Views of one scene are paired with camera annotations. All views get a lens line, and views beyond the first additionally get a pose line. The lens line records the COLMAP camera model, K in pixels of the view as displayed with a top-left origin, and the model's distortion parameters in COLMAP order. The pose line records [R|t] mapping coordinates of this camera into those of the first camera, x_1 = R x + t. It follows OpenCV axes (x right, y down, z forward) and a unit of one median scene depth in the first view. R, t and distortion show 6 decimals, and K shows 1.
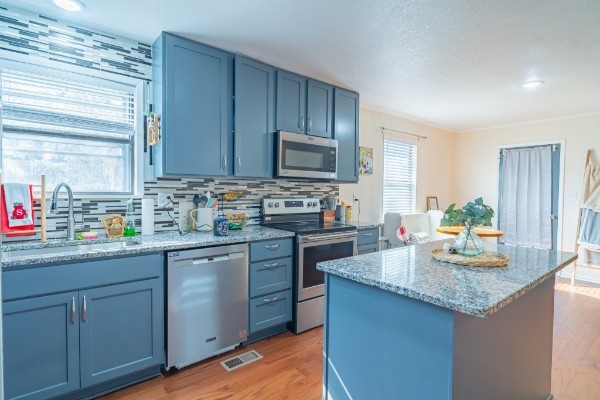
lens RADIAL K [[309.9, 0, 302.1], [0, 309.9, 199.9], [0, 0, 1]] dist [-0.003872, -0.000876]
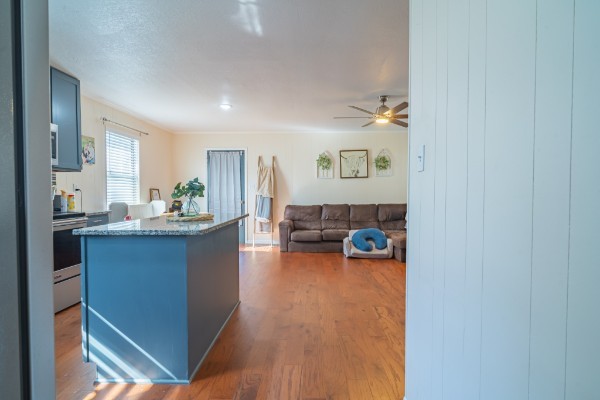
lens RADIAL K [[309.9, 0, 299.0], [0, 309.9, 201.3], [0, 0, 1]] dist [-0.003872, -0.000876]
pose [[0.658103, -0.033442, 0.752185, -0.121207], [0.026546, 0.999423, 0.021209, 0.042768], [-0.752460, 0.006010, 0.658611, -0.190893]]
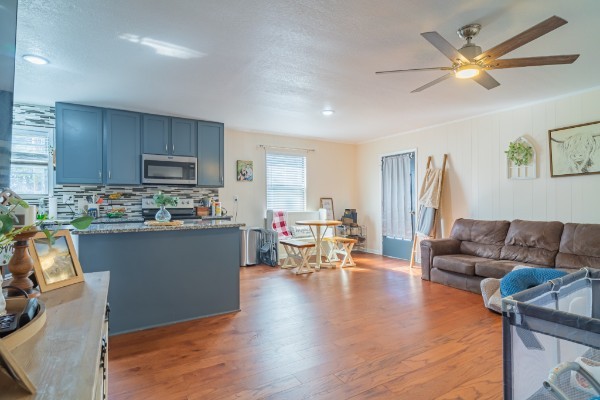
lens RADIAL K [[309.9, 0, 303.8], [0, 309.9, 196.8], [0, 0, 1]] dist [-0.003872, -0.000876]
pose [[0.990447, -0.016665, -0.136886, 0.814129], [0.011214, 0.999117, -0.040490, 0.055183], [0.137440, 0.038568, 0.989759, -0.360027]]
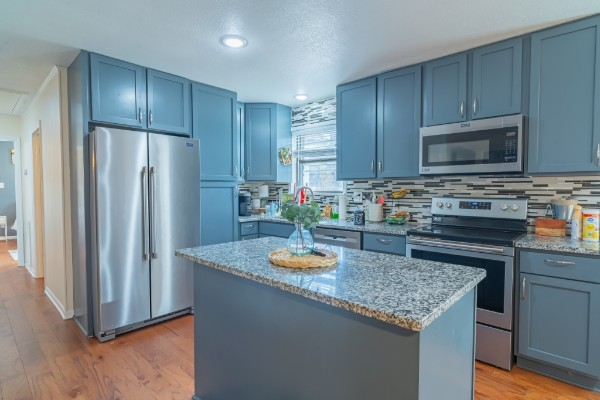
lens RADIAL K [[309.9, 0, 295.2], [0, 309.9, 199.3], [0, 0, 1]] dist [-0.003872, -0.000876]
pose [[0.124485, 0.021687, -0.991984, 0.737884], [-0.026233, 0.999484, 0.018559, -0.005778], [0.991875, 0.023713, 0.124989, 0.431726]]
